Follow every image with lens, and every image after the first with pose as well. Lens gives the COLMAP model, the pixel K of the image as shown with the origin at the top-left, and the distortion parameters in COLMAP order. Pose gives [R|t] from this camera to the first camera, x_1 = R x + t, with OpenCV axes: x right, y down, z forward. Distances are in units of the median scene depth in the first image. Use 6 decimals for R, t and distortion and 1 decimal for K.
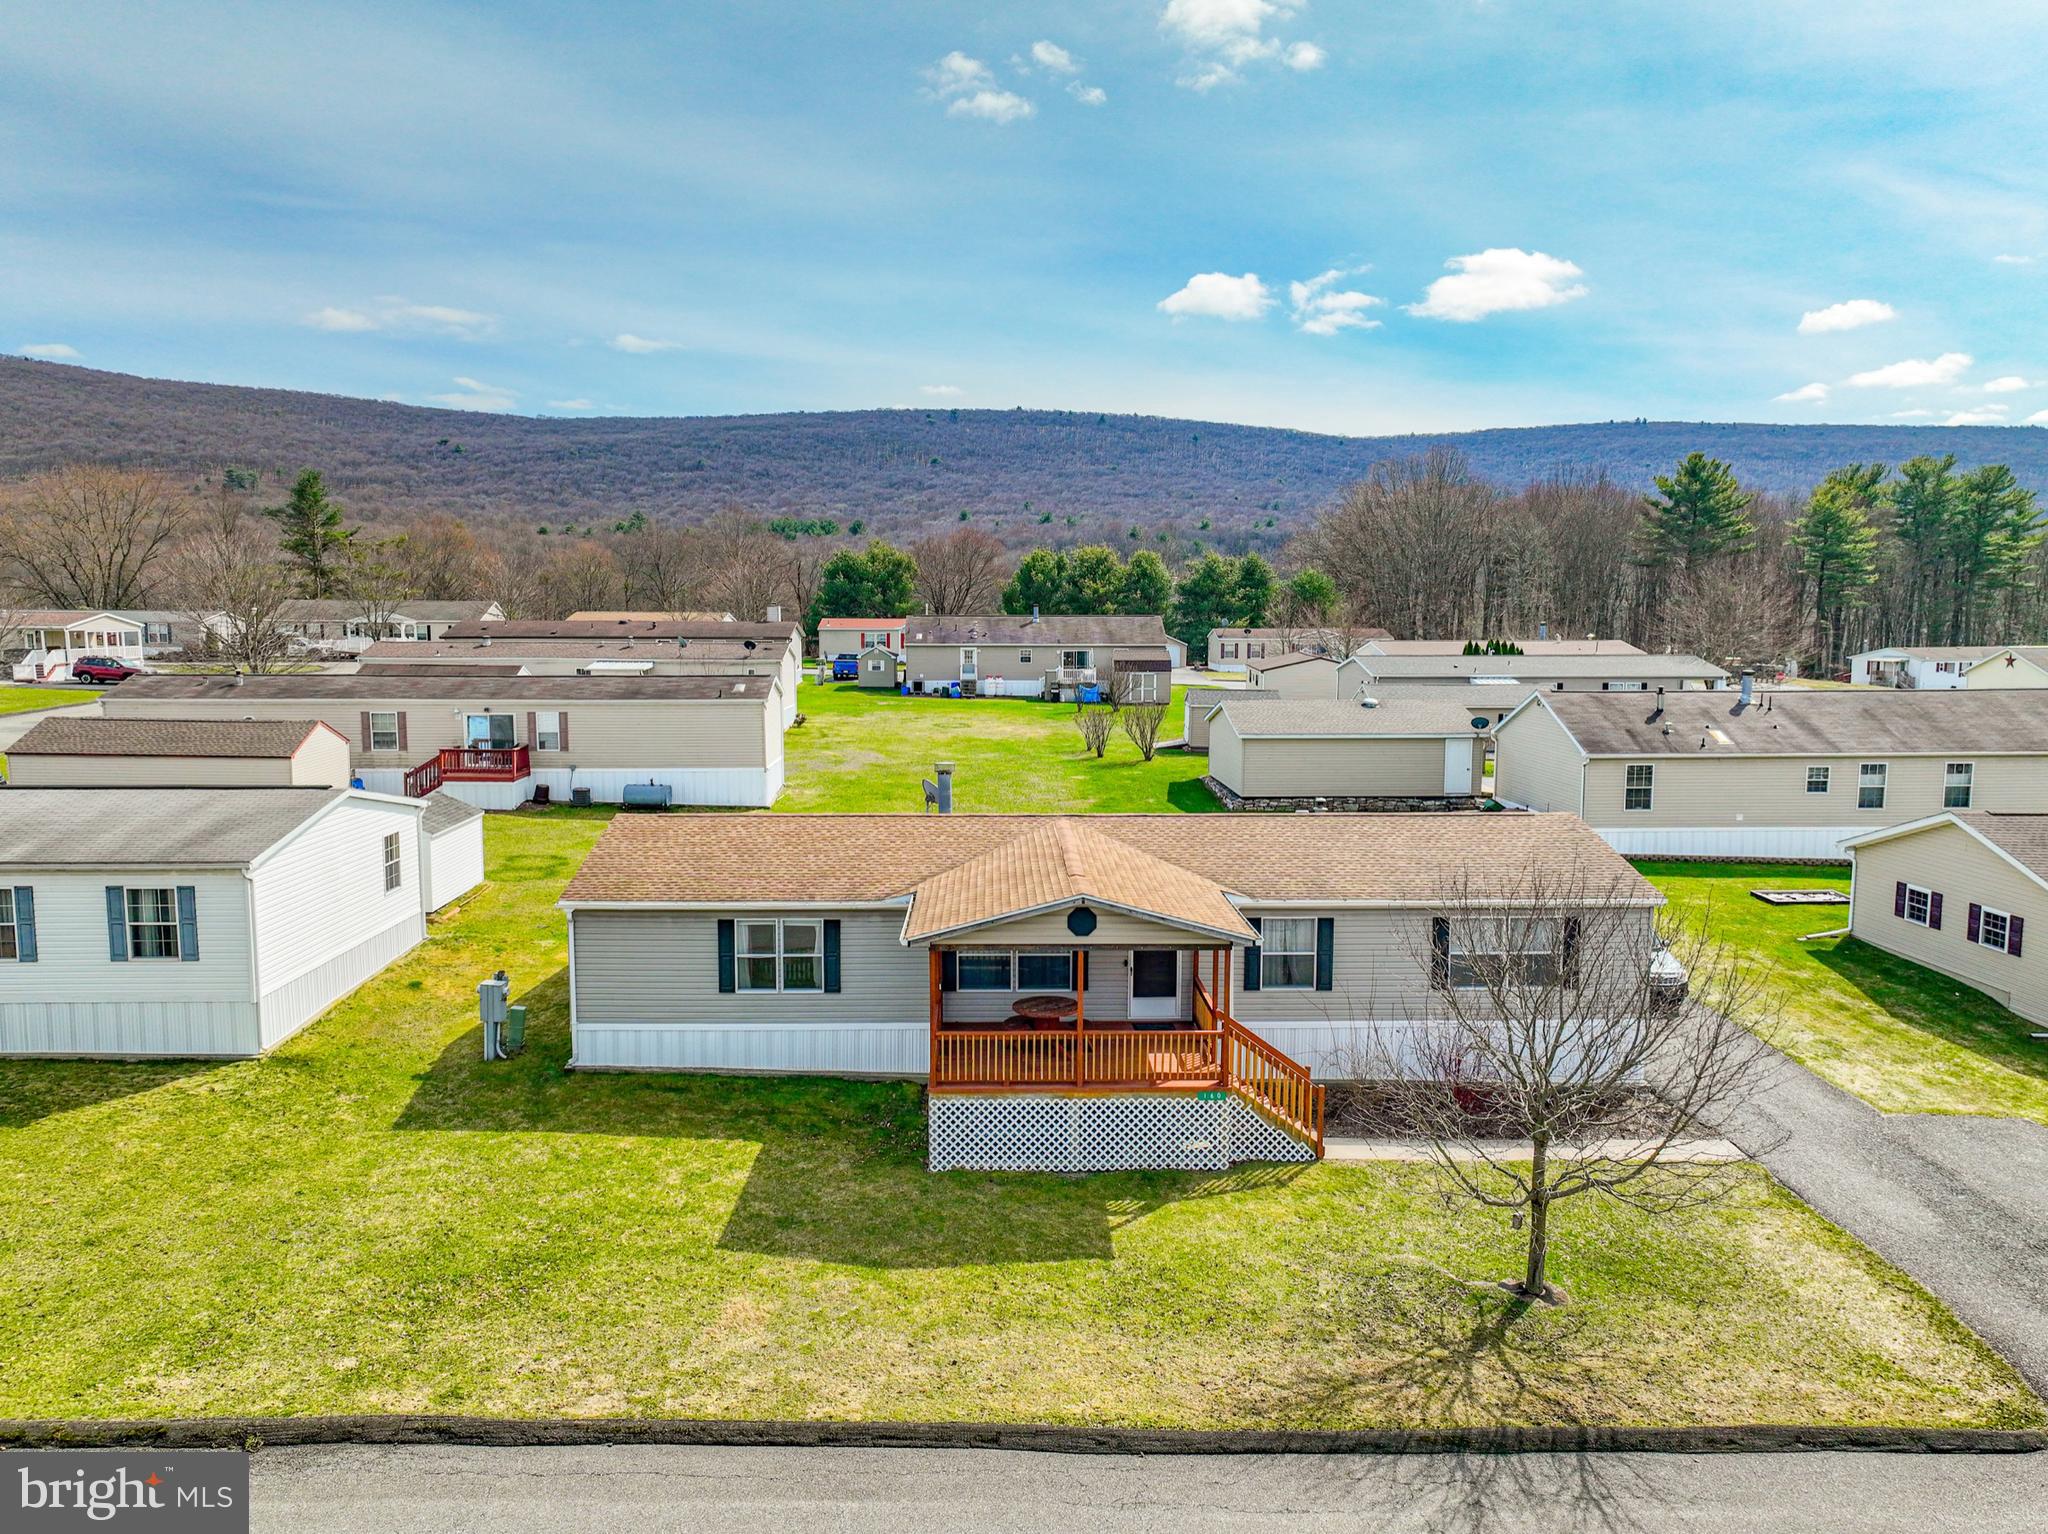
lens RADIAL K [[1443.2, 0, 1005.0], [0, 1443.2, 760.4], [0, 0, 1]] dist [0.003877, 0.006641]
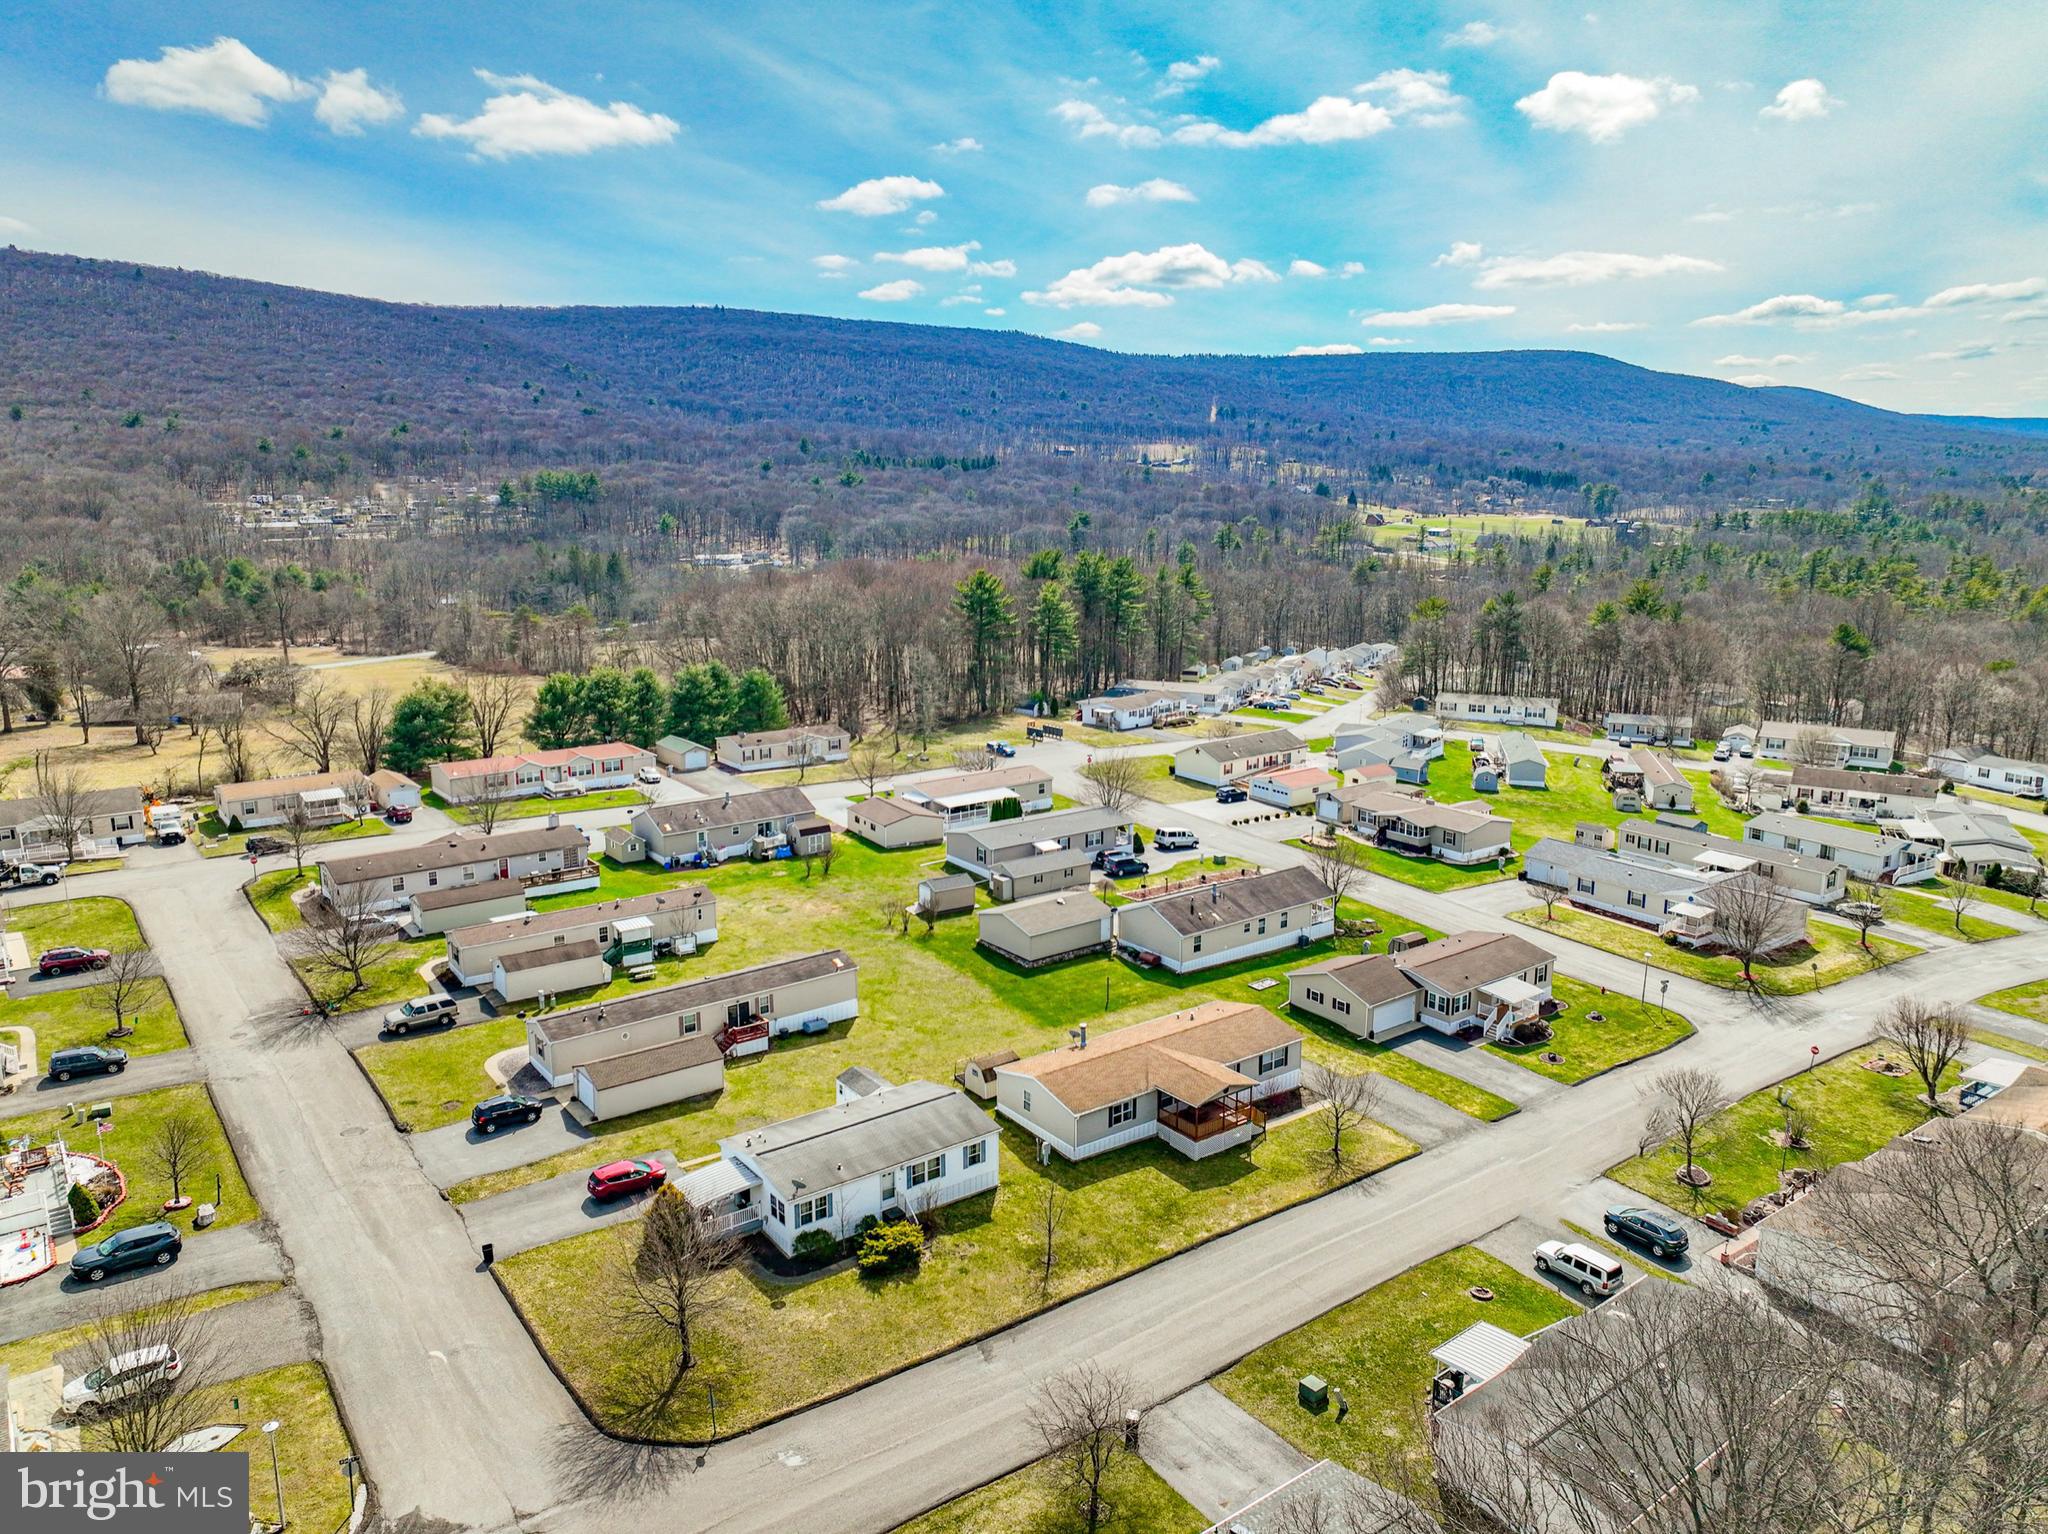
lens RADIAL K [[1443.2, 0, 1030.2], [0, 1443.2, 774.8], [0, 0, 1]] dist [0.003877, 0.006641]
pose [[0.810174, -0.125081, 0.572690, -1.245973], [0.063346, 0.989930, 0.126595, -0.626846], [-0.582757, -0.066286, 0.809939, -0.899128]]
